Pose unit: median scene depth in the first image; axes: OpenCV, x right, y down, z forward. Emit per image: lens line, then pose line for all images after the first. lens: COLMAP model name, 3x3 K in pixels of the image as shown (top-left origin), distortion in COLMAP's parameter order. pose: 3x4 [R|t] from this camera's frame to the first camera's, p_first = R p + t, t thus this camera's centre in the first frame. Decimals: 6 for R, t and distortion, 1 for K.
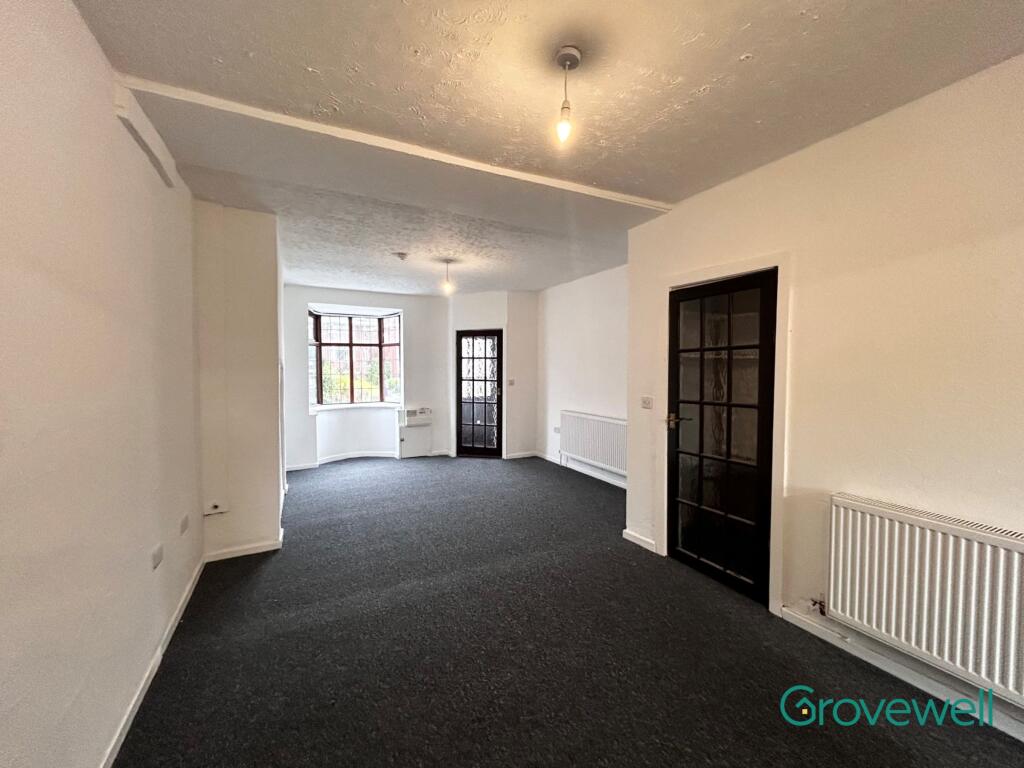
lens RADIAL K [[419.0, 0, 512.0], [0, 419.0, 384.0], [0, 0, 1]] dist [0.000486, 0.000404]
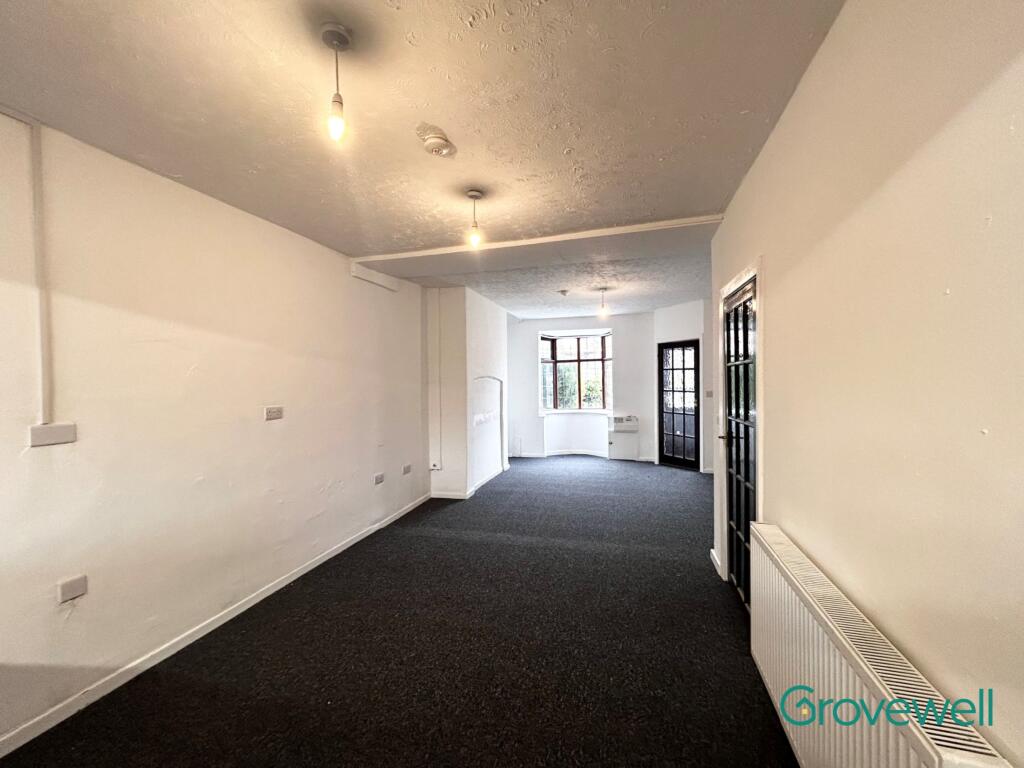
lens RADIAL K [[419.0, 0, 512.0], [0, 419.0, 384.0], [0, 0, 1]] dist [0.000486, 0.000404]
pose [[0.728916, -0.002022, -0.684600, 0.320992], [-0.010530, 0.999844, -0.014164, -0.007601], [0.684522, 0.017533, 0.728781, -0.013335]]
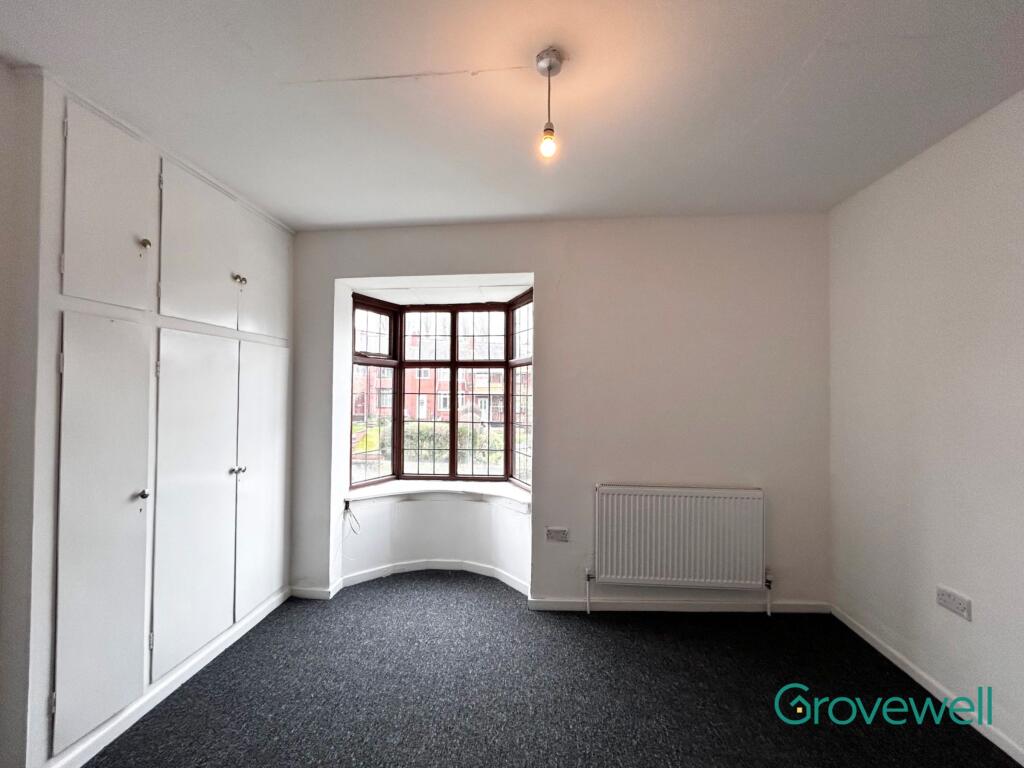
lens RADIAL K [[419.0, 0, 512.0], [0, 419.0, 384.0], [0, 0, 1]] dist [0.000486, 0.000404]
pose [[0.862082, 0.006655, -0.506725, -0.060026], [-0.032492, 0.998582, -0.042162, -0.052011], [0.505726, 0.052812, 0.861076, 0.622134]]
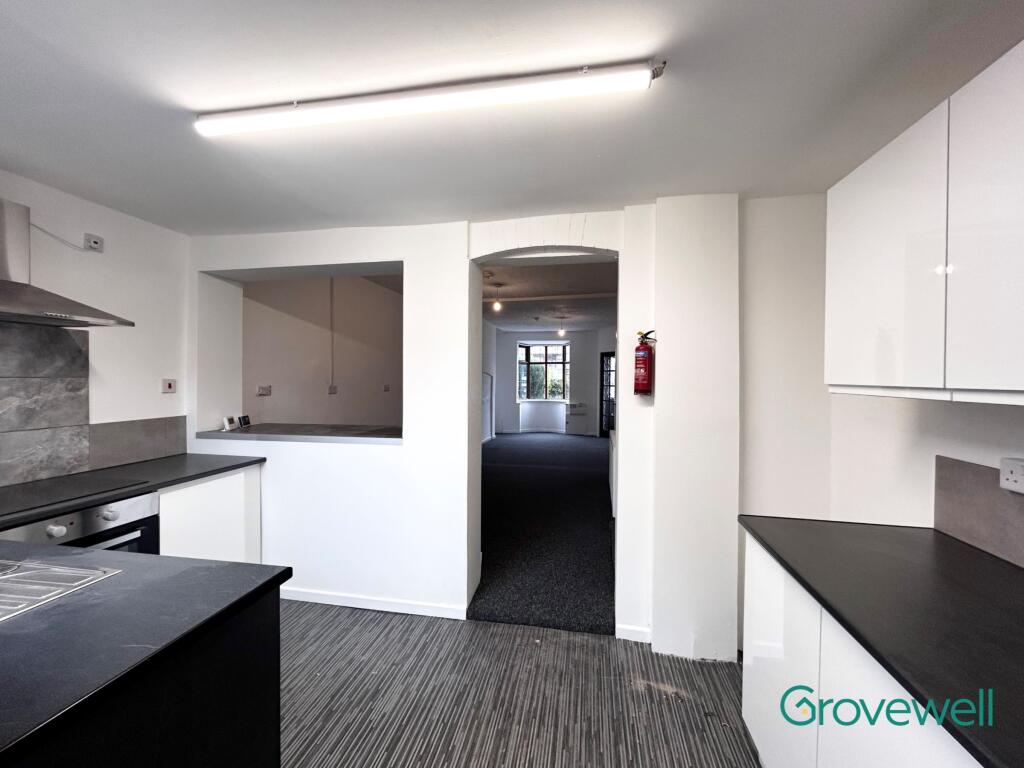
lens RADIAL K [[419.0, 0, 512.0], [0, 419.0, 384.0], [0, 0, 1]] dist [0.000486, 0.000404]
pose [[0.777641, 0.014173, -0.628549, 0.572210], [-0.030786, 0.999405, -0.015554, 0.018095], [0.627954, 0.031446, 0.777615, -0.372092]]
